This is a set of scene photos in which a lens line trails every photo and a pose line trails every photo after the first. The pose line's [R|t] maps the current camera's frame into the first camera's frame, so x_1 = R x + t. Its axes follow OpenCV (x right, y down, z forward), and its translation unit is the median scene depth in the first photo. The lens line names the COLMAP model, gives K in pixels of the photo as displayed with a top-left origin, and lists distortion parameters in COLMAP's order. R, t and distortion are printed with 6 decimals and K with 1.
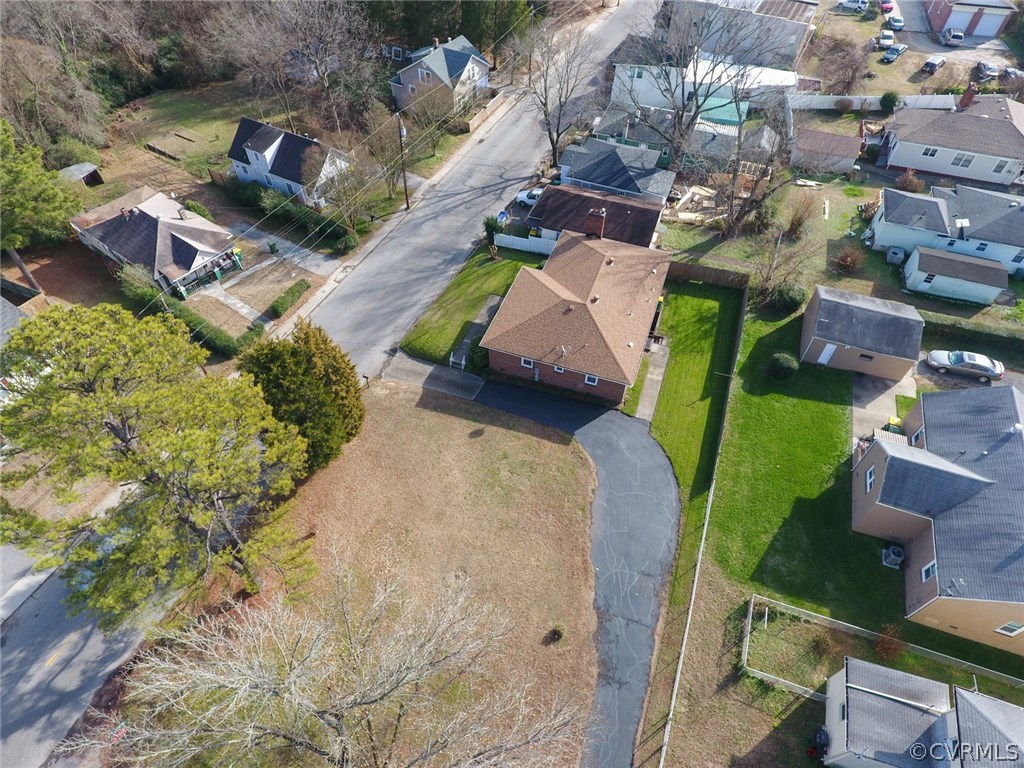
lens RADIAL K [[599.4, 0, 512.9], [0, 599.4, 385.3], [0, 0, 1]] dist [-0.008322, 0.000153]
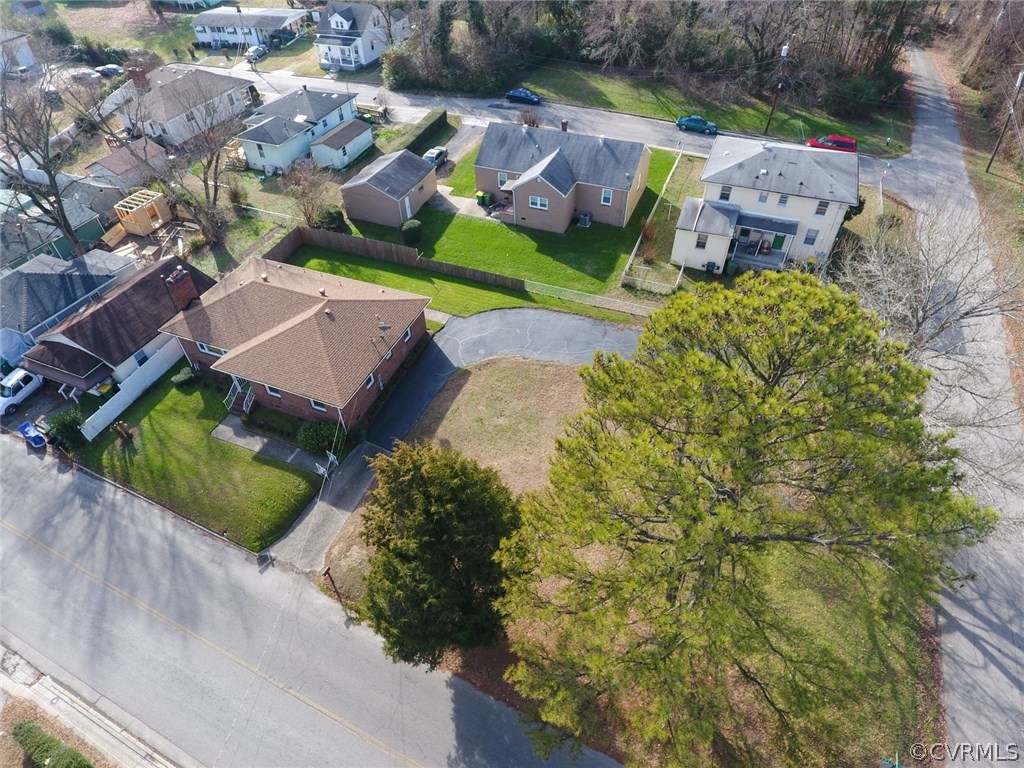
lens RADIAL K [[599.4, 0, 510.8], [0, 599.4, 382.6], [0, 0, 1]] dist [-0.008322, 0.000153]
pose [[0.037515, -0.701985, 0.711203, -0.507084], [0.777990, 0.467180, 0.420088, -0.208104], [-0.627155, 0.537550, 0.563664, 0.345405]]
